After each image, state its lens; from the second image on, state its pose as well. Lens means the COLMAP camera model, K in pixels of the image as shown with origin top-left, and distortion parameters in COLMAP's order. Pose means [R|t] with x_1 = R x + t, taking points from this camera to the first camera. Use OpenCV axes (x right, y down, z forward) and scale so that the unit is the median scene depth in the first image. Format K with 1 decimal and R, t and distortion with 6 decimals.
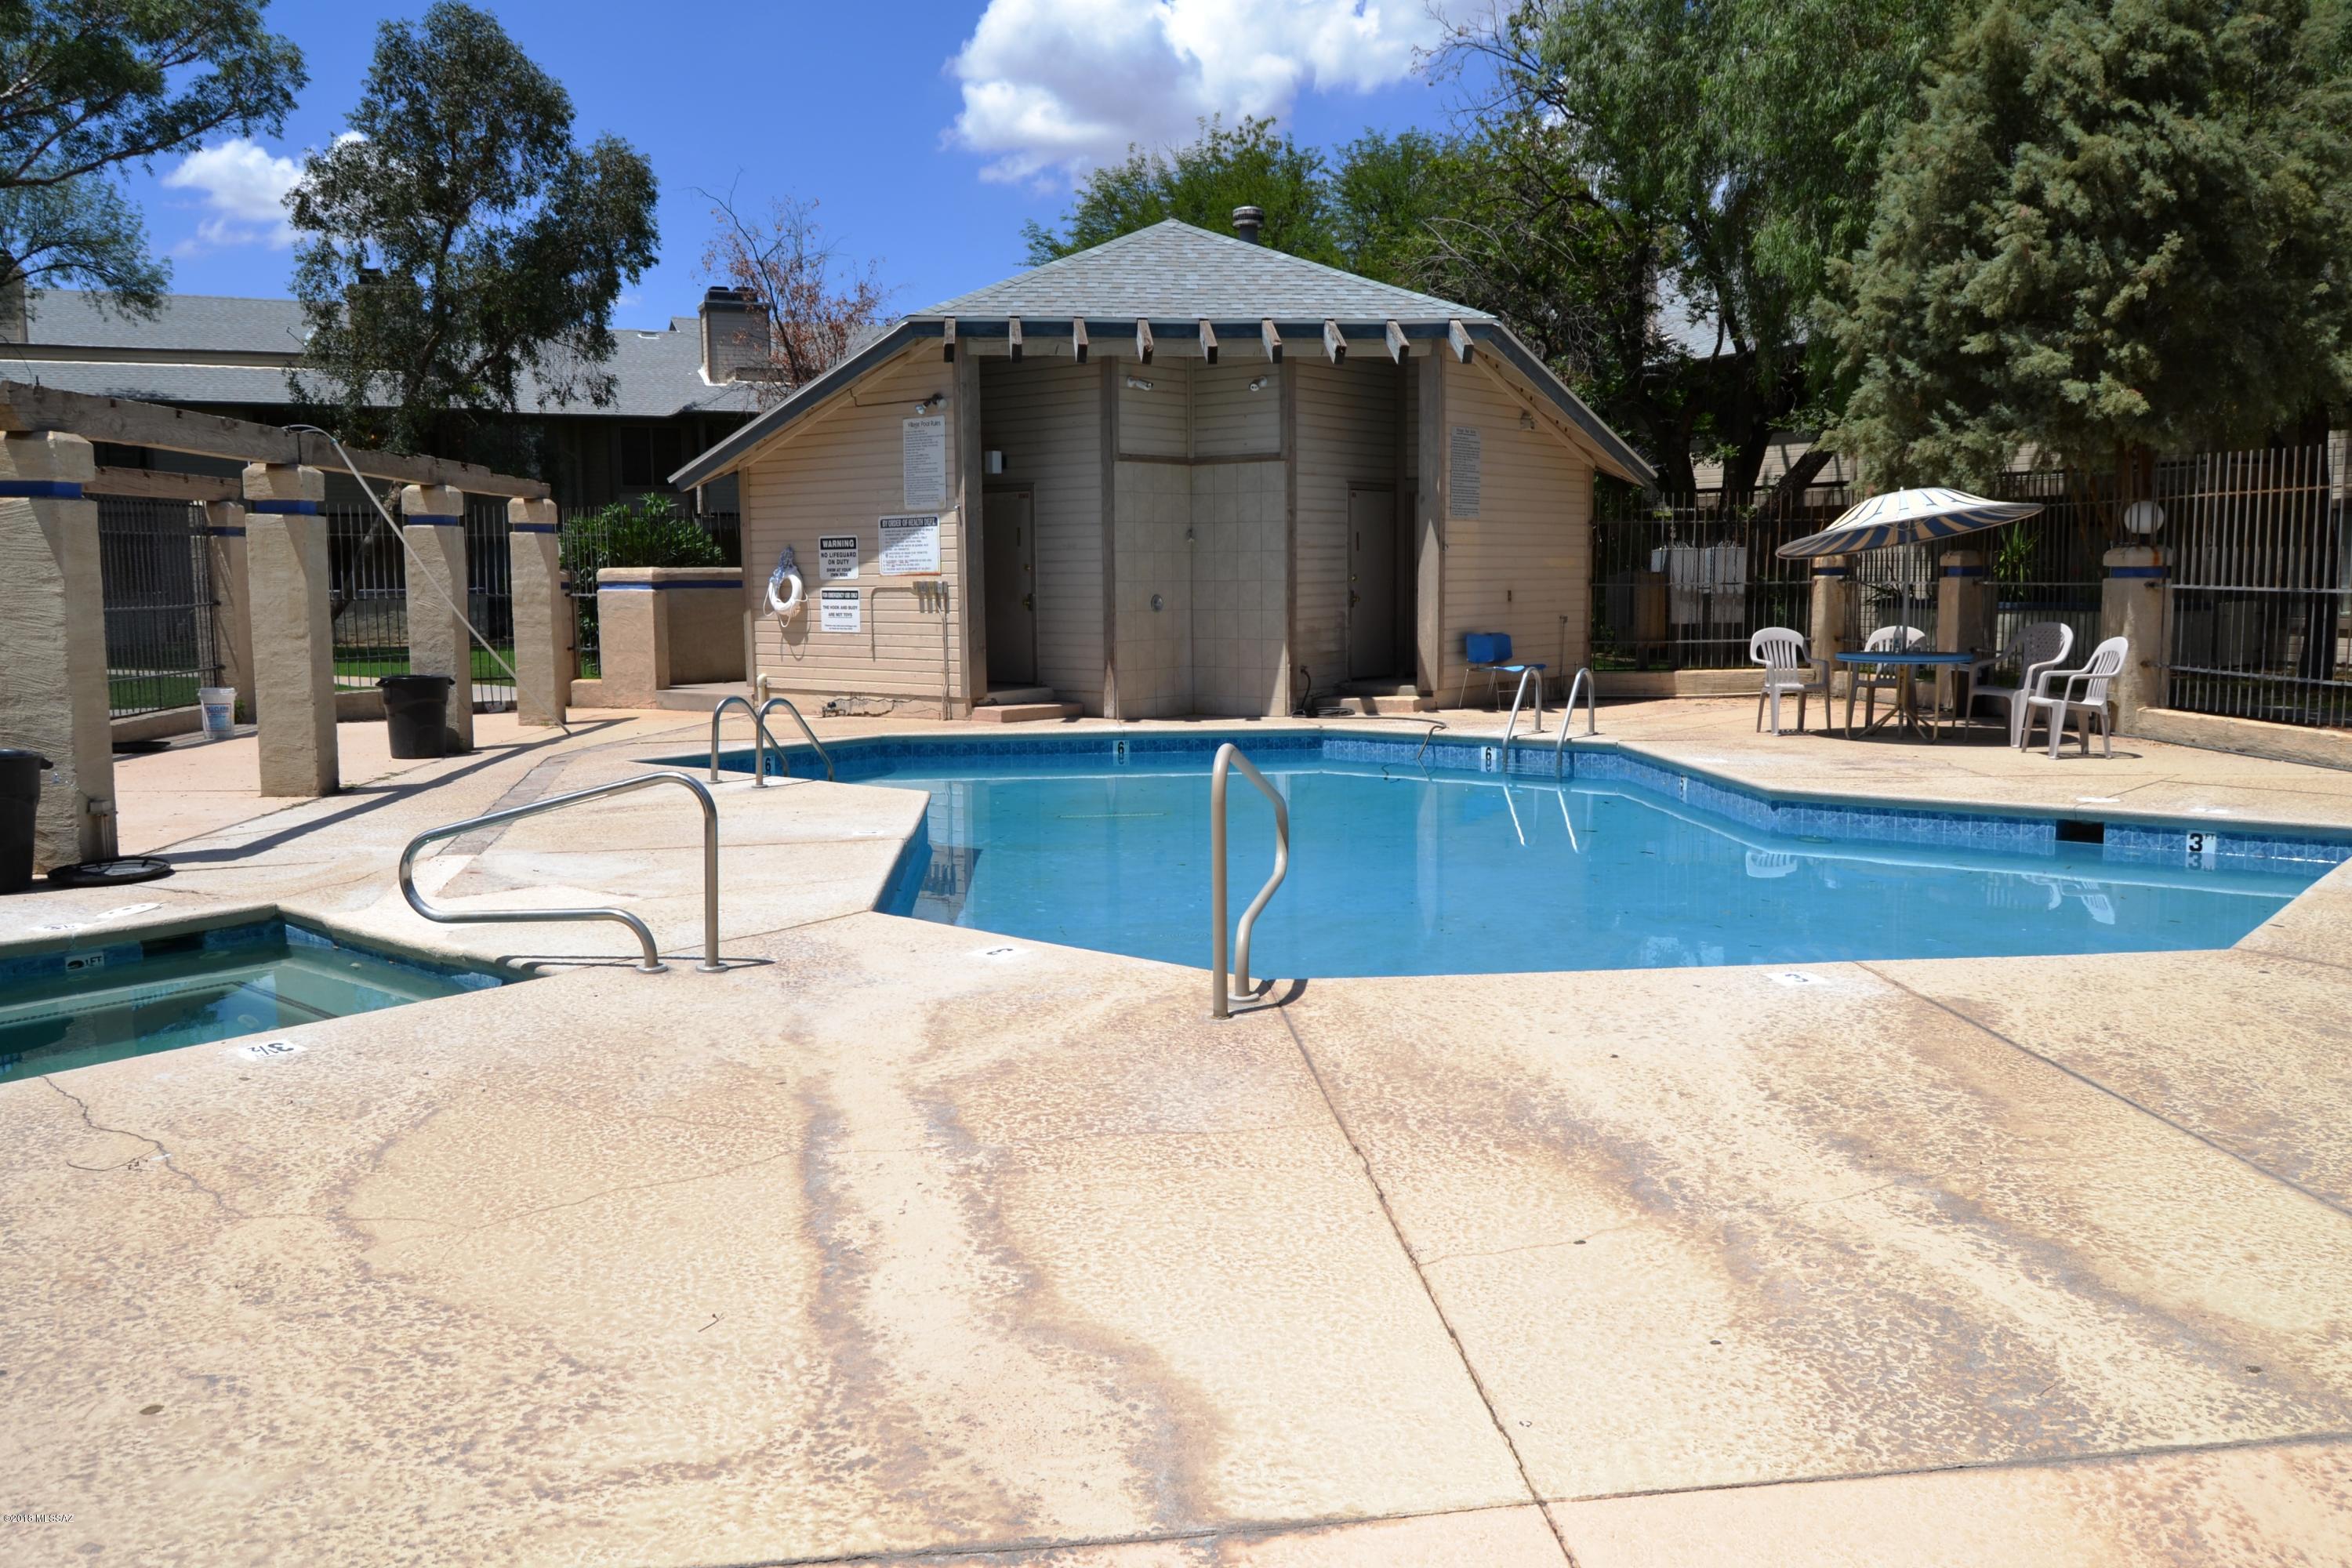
lens RADIAL K [[1921.6, 0, 1184.3], [0, 1921.6, 782.2], [0, 0, 1]] dist [-0.013081, -0.004860]
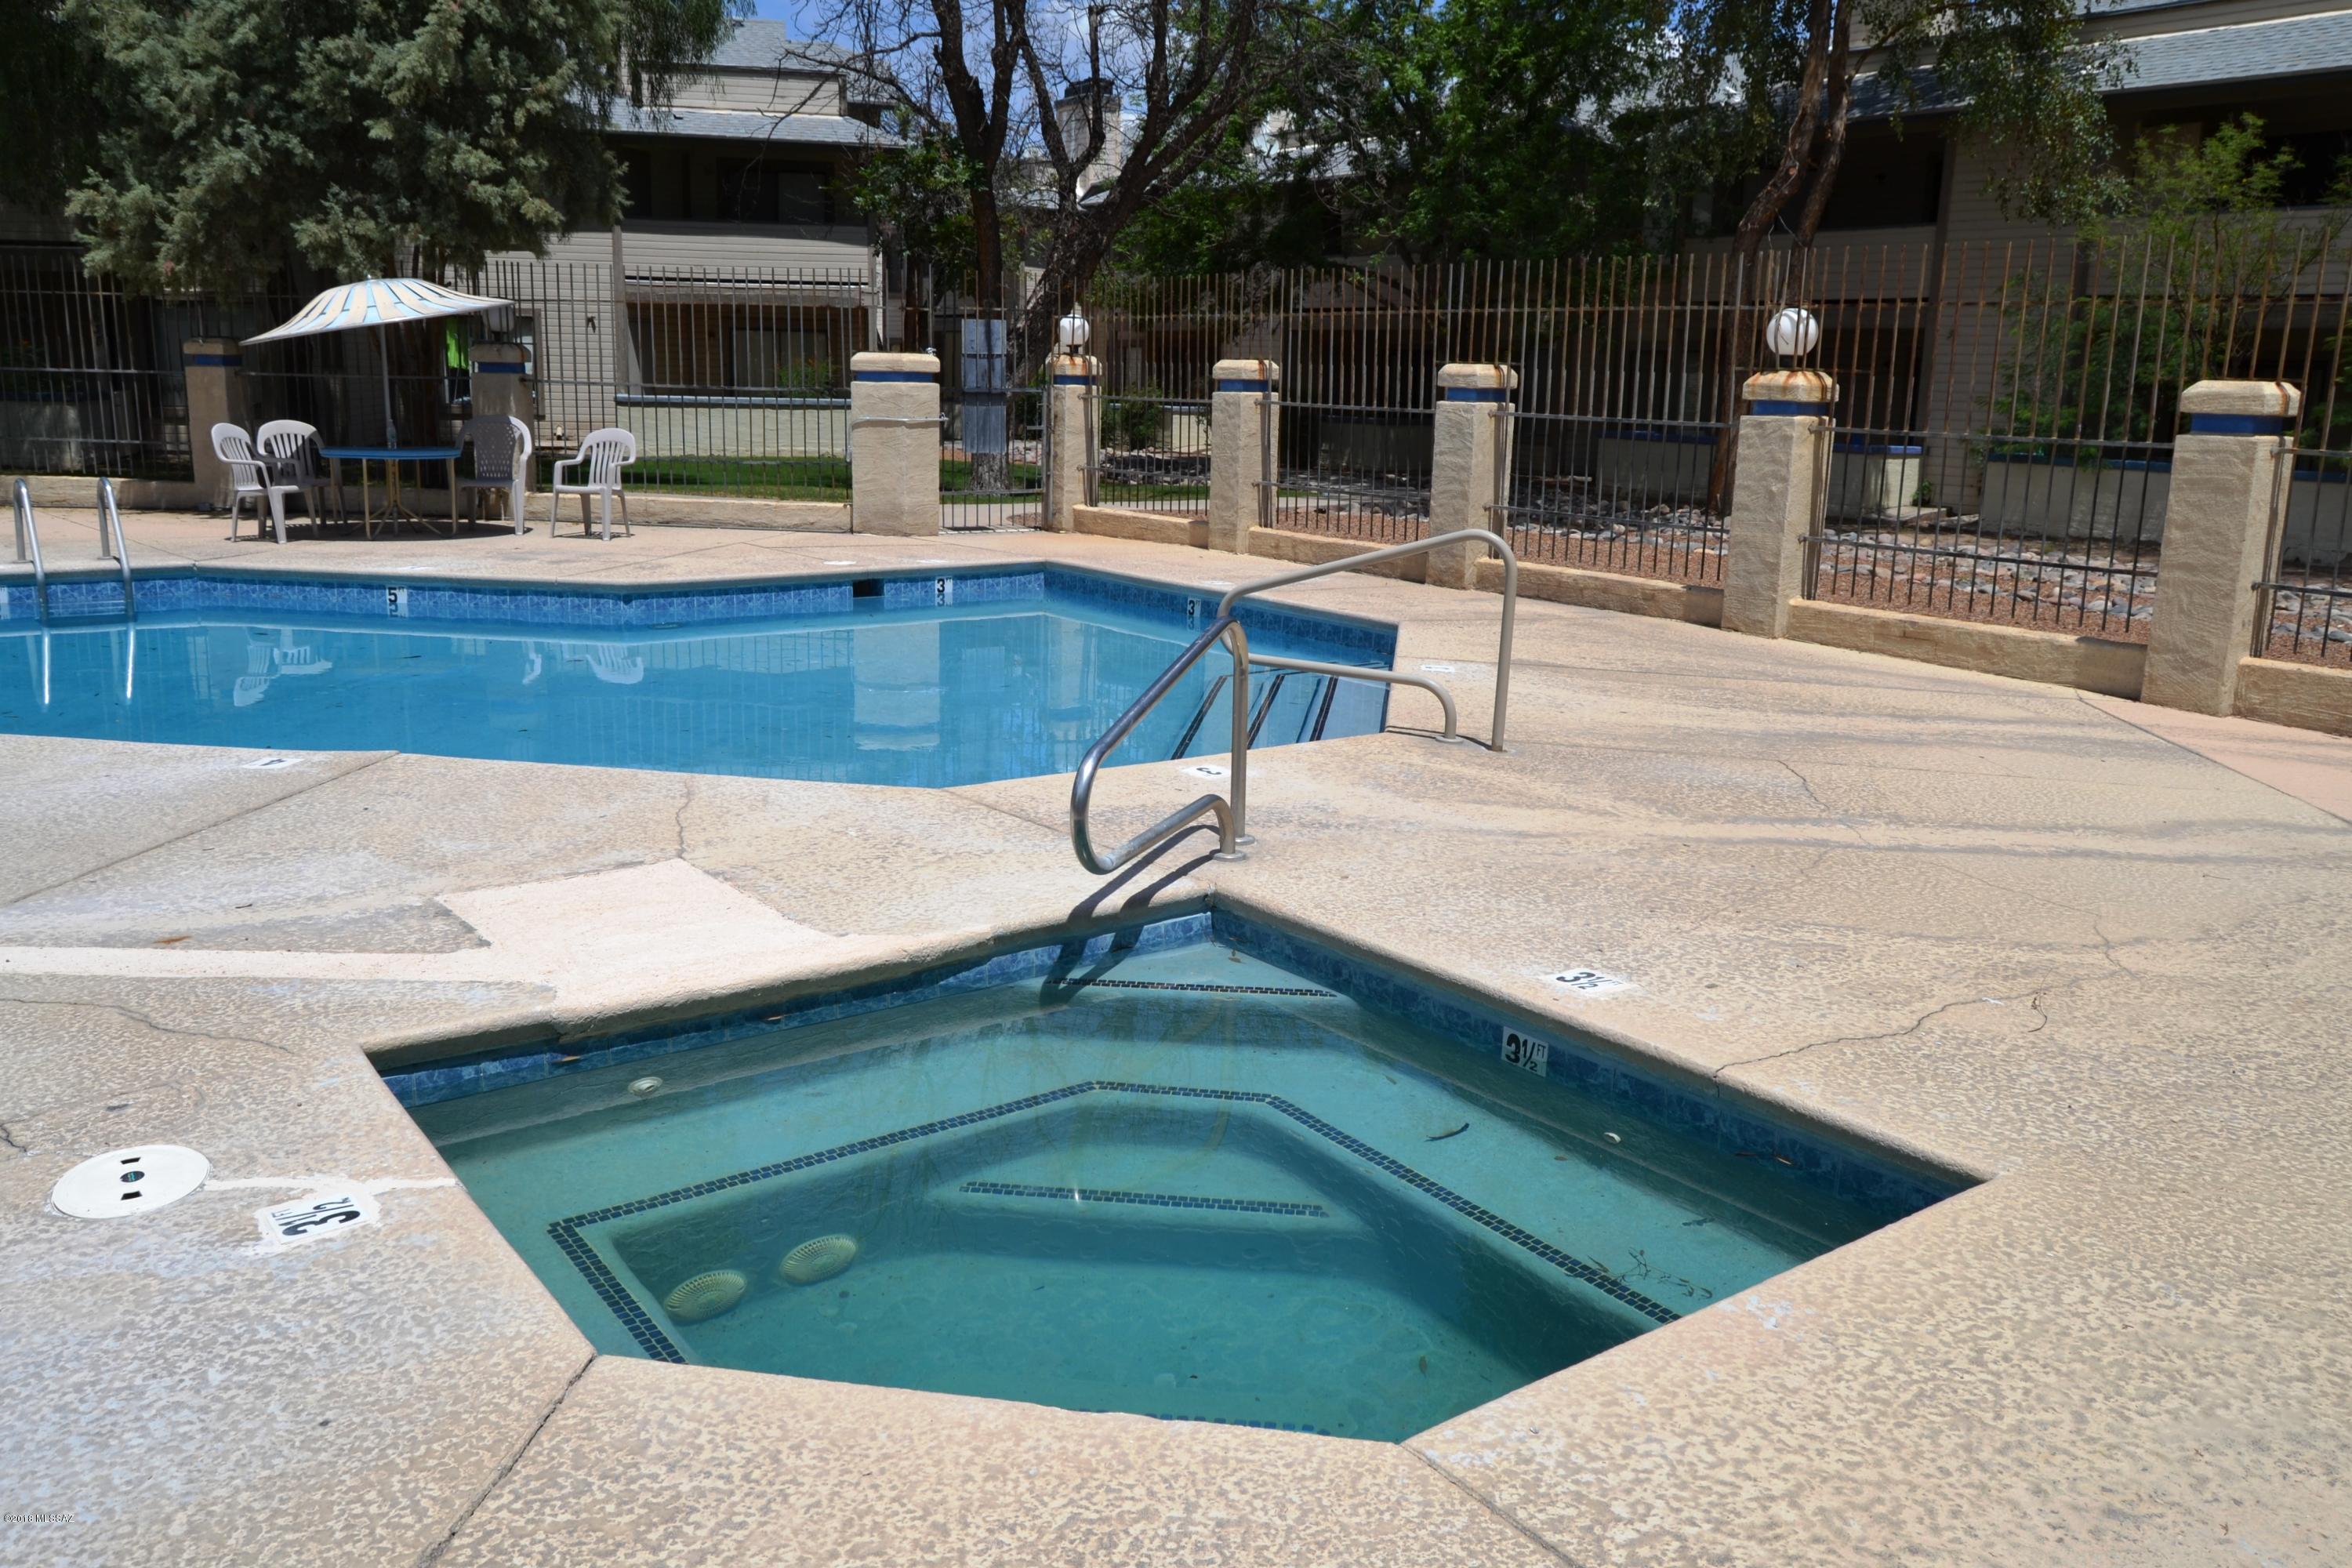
lens RADIAL K [[1921.6, 0, 1184.3], [0, 1921.6, 782.2], [0, 0, 1]] dist [-0.013081, -0.004860]
pose [[0.187128, -0.190366, 0.963714, -0.701015], [0.081176, 0.980685, 0.177956, -0.054524], [-0.978976, 0.044930, 0.198967, 0.552260]]
